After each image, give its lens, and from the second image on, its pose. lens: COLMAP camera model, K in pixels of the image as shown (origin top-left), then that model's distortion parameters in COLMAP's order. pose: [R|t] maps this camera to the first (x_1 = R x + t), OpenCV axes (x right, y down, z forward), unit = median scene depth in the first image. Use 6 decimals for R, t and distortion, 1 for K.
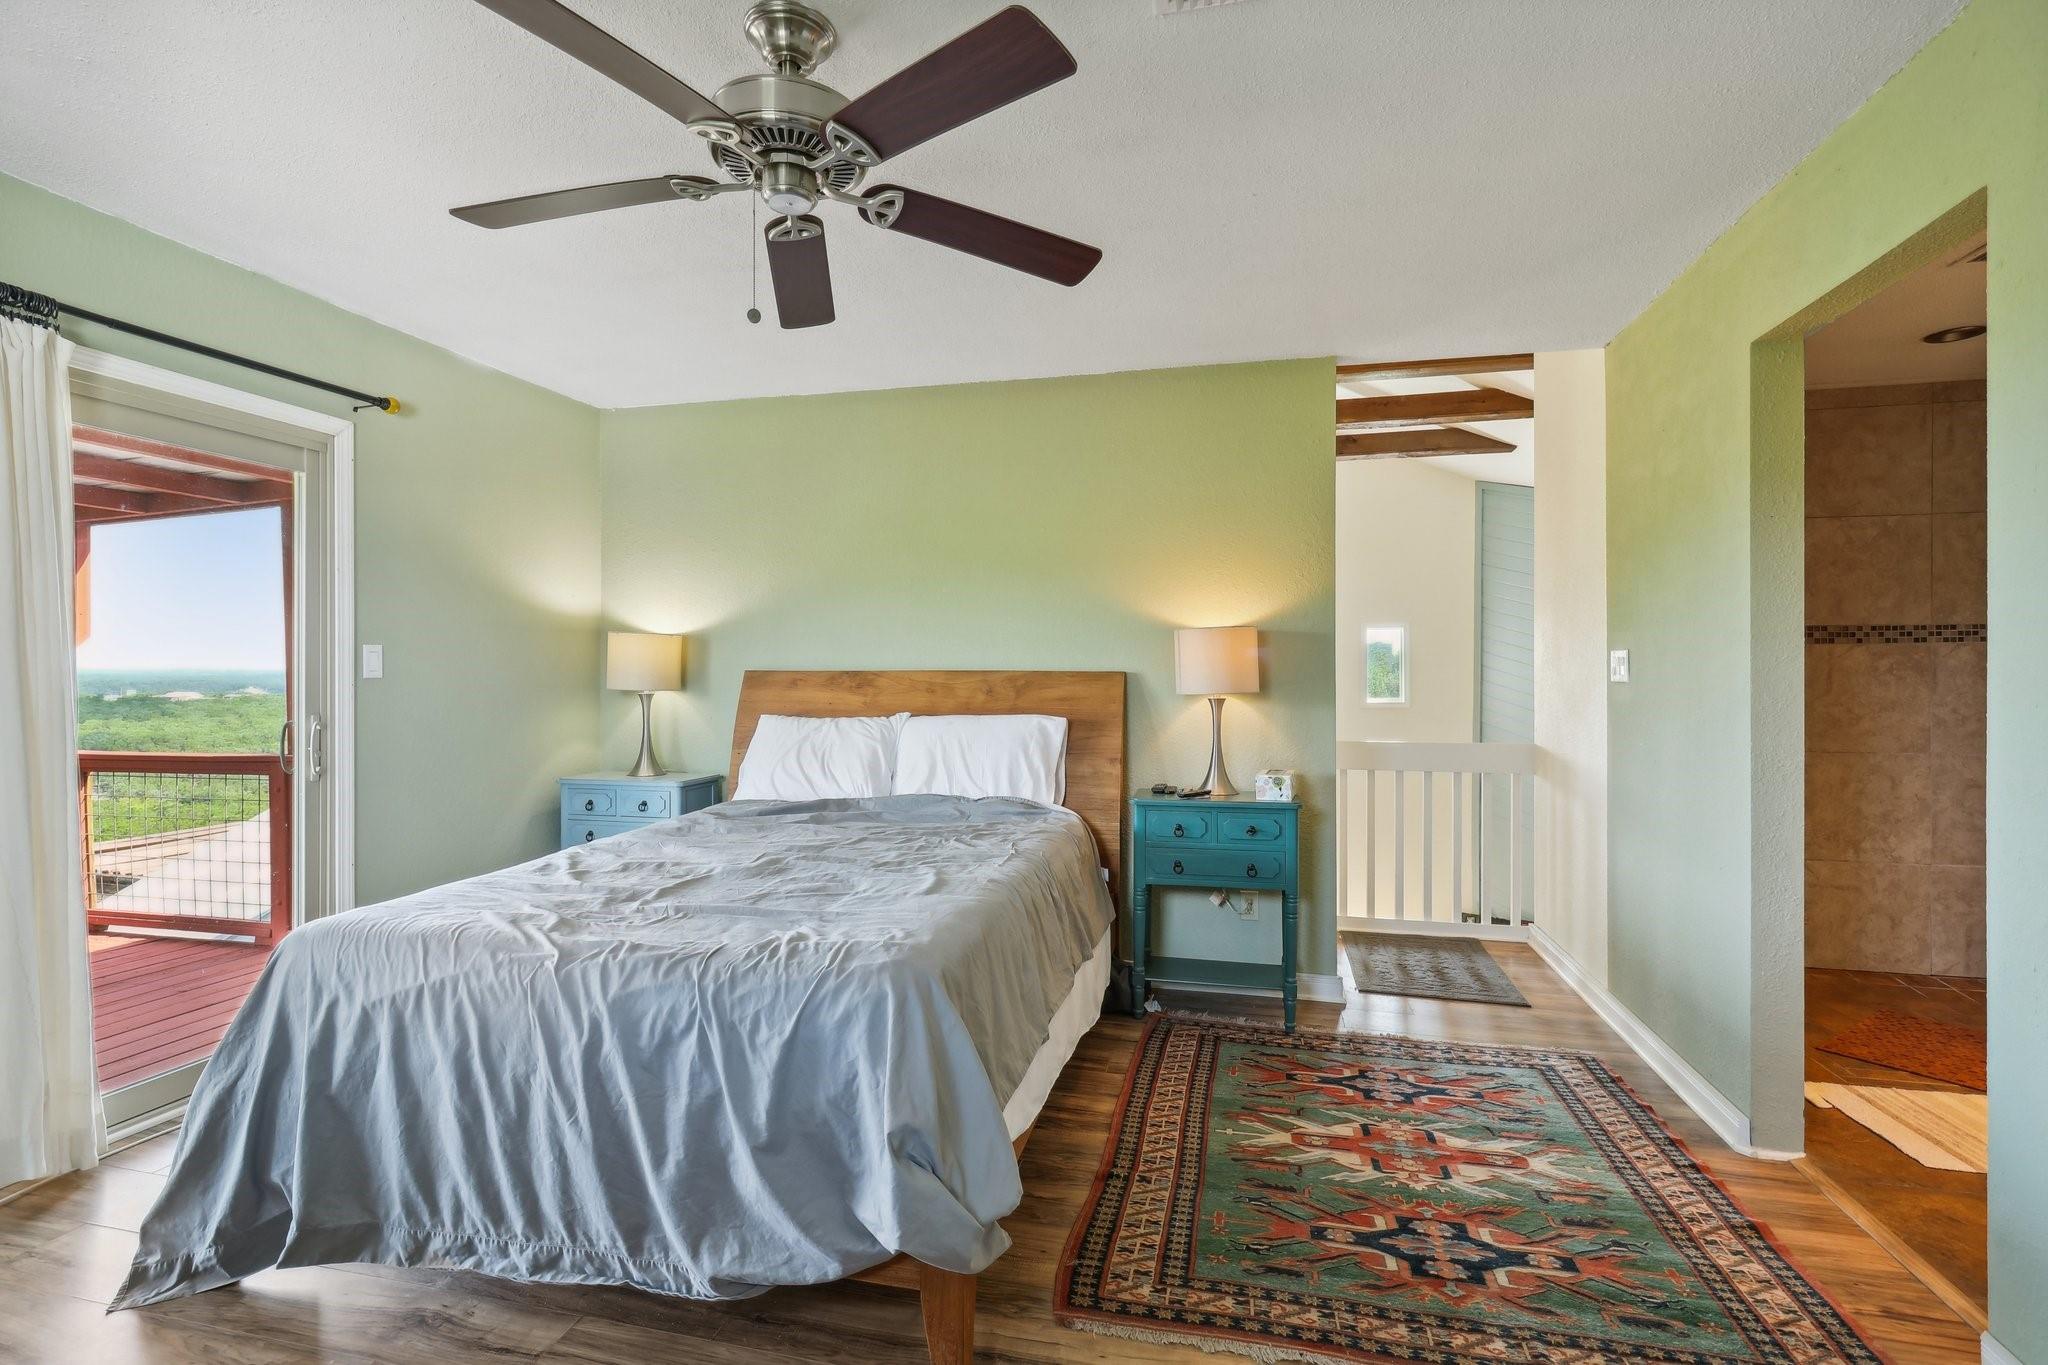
lens RADIAL K [[959.3, 0, 1027.6], [0, 959.3, 677.7], [0, 0, 1]] dist [0.002565, 0.000510]
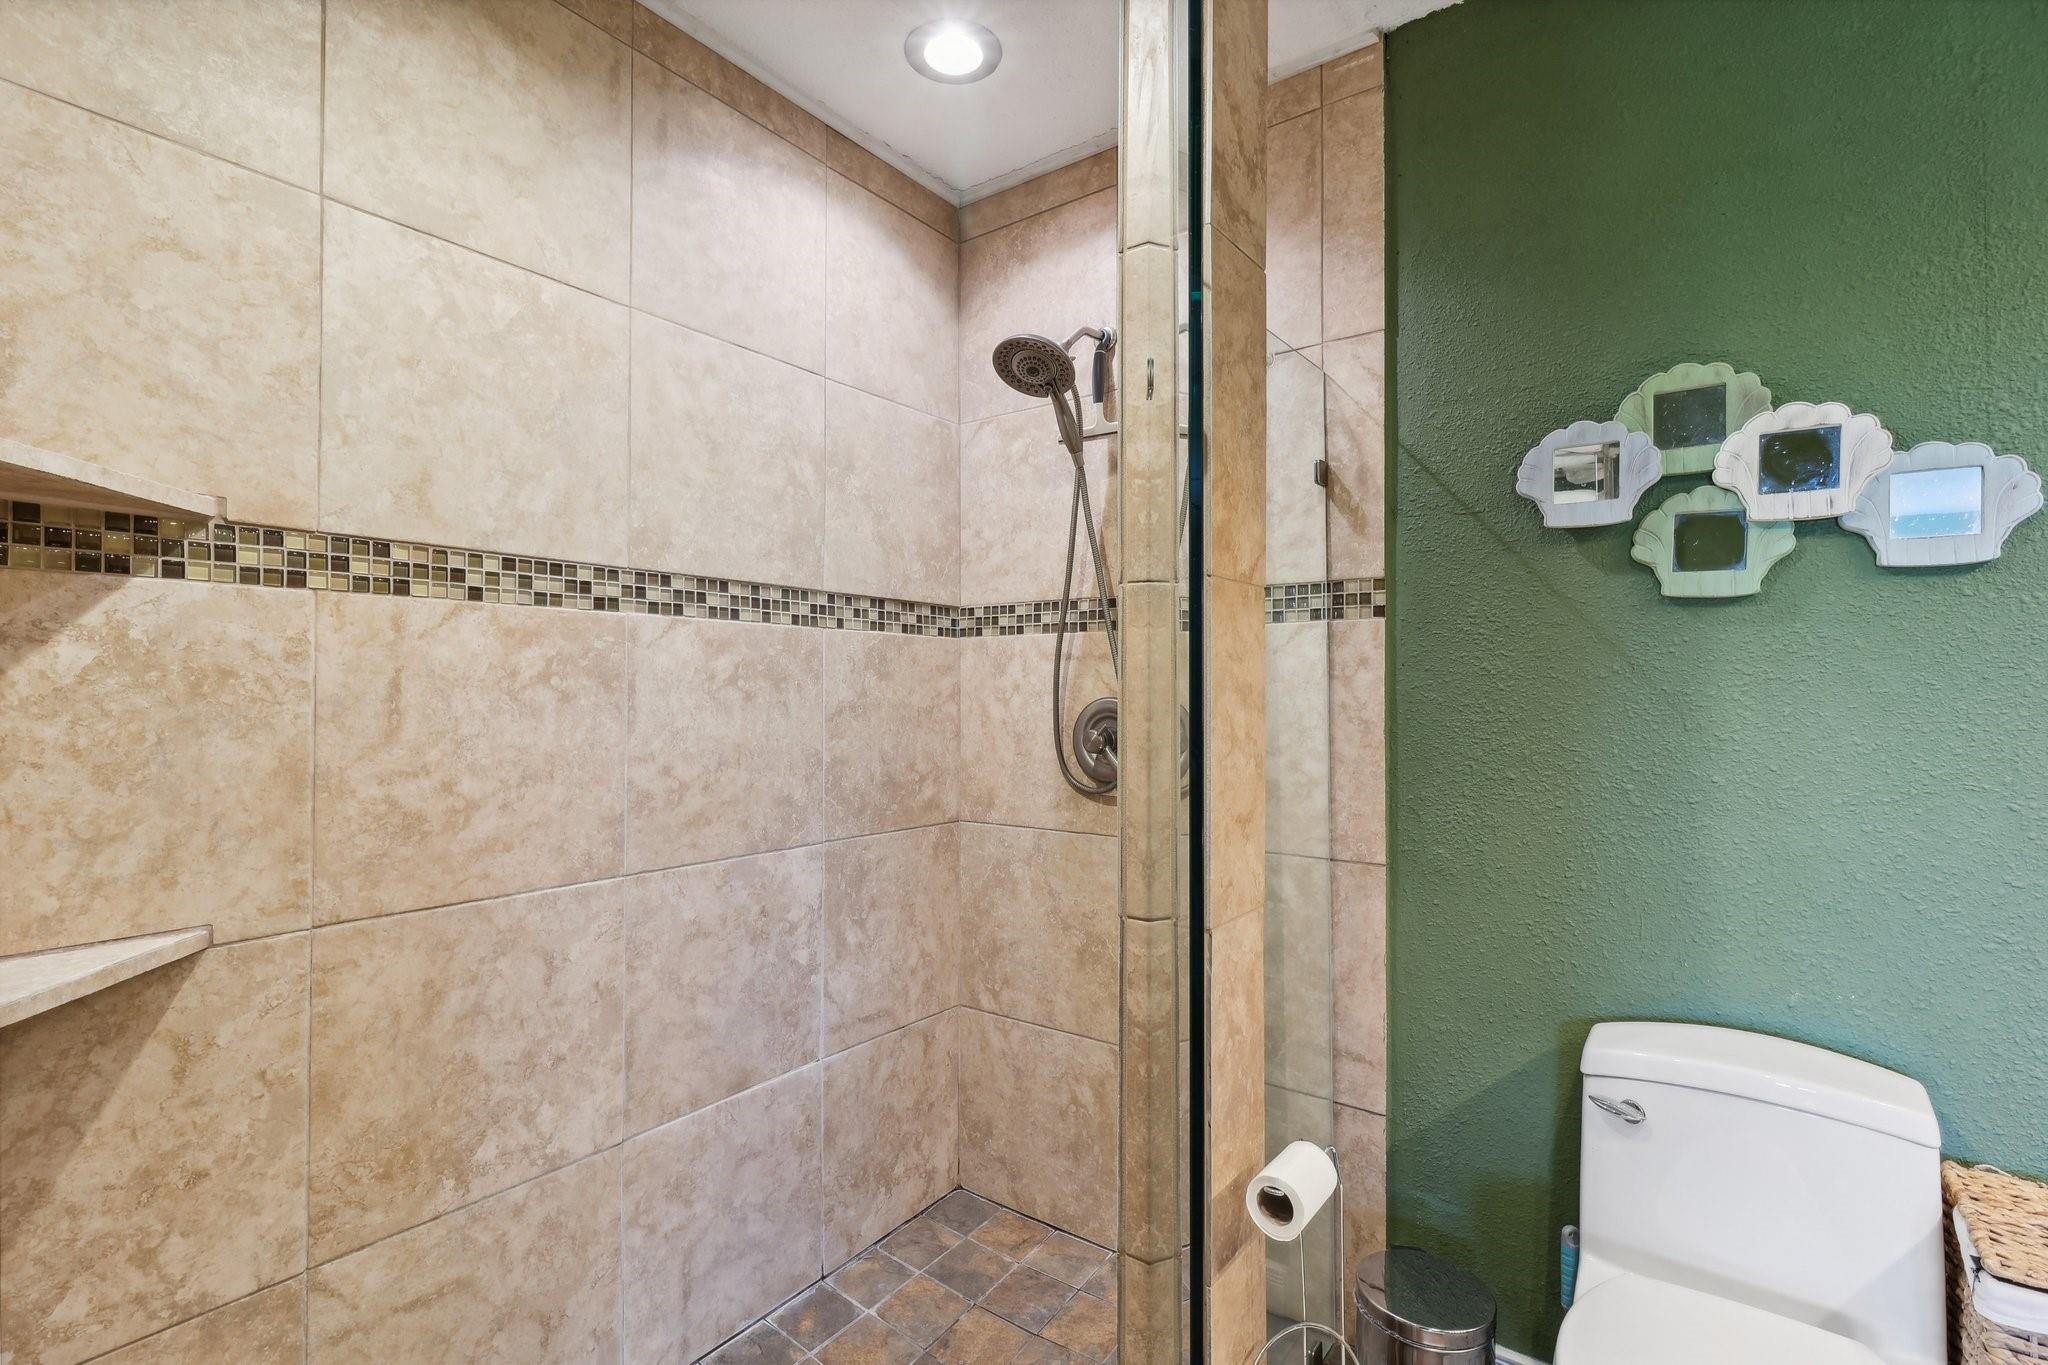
lens RADIAL K [[959.3, 0, 1026.5], [0, 959.3, 687.0], [0, 0, 1]] dist [0.002565, 0.000510]
pose [[0.375514, 0.013316, 0.926721, 0.613606], [0.000660, 0.999893, -0.014634, 0.002394], [-0.926817, 0.006107, 0.375465, 0.677114]]
